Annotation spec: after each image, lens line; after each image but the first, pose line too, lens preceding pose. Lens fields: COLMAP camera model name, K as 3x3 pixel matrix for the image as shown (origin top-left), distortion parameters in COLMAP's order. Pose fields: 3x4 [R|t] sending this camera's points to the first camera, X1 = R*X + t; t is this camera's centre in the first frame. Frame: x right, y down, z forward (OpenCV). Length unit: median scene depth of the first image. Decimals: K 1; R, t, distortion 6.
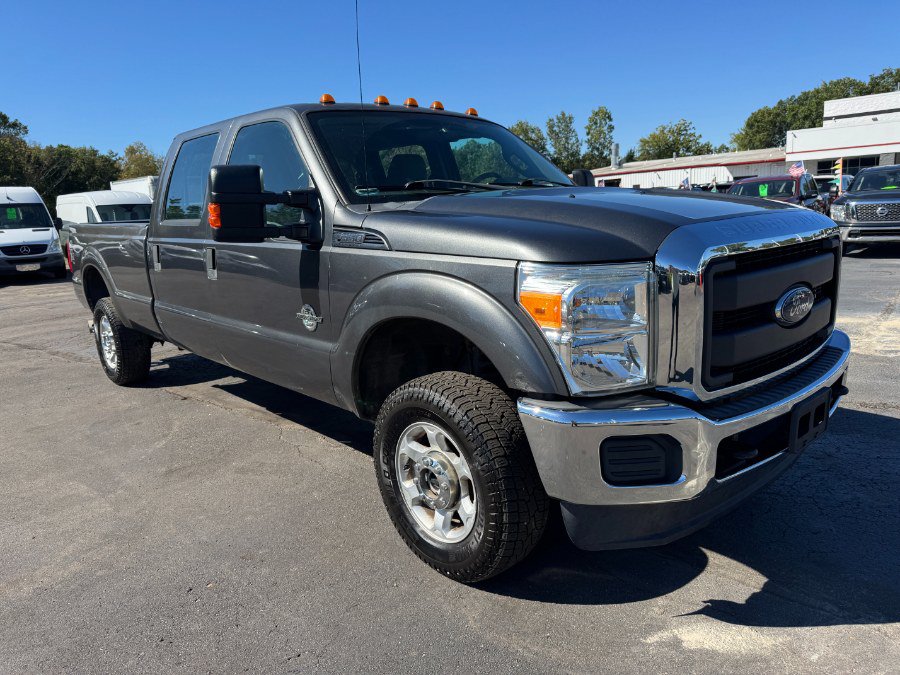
lens RADIAL K [[637.1, 0, 447.3], [0, 637.1, 342.9], [0, 0, 1]] dist [0.004202, -0.006434]
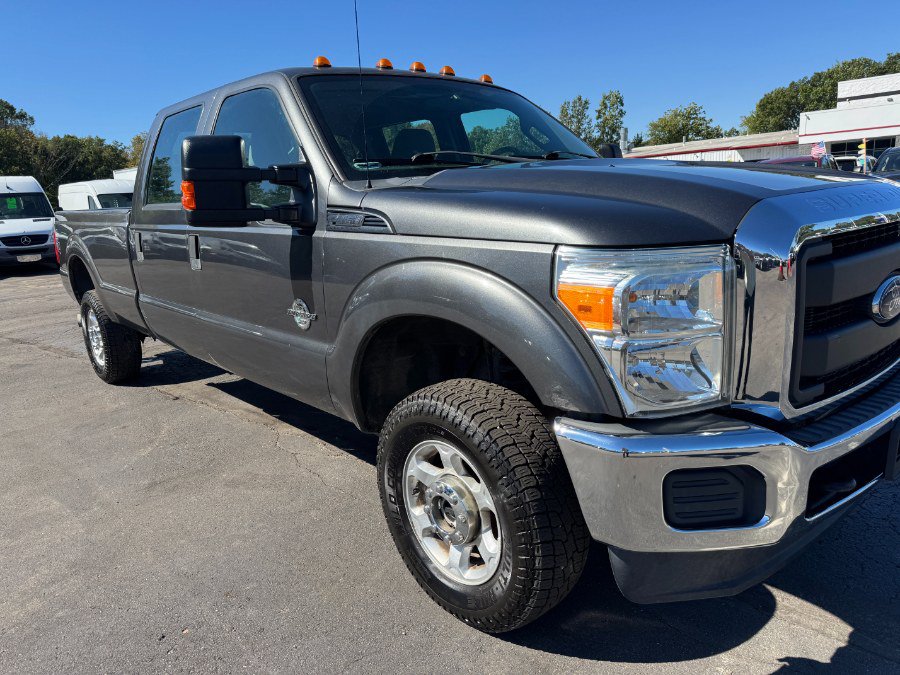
lens RADIAL K [[637.1, 0, 447.3], [0, 637.1, 342.9], [0, 0, 1]] dist [0.004202, -0.006434]
pose [[0.999902, -0.006225, -0.012508, -0.009956], [0.006464, 0.999796, 0.019153, -0.017110], [0.012386, -0.019232, 0.999738, 0.150876]]
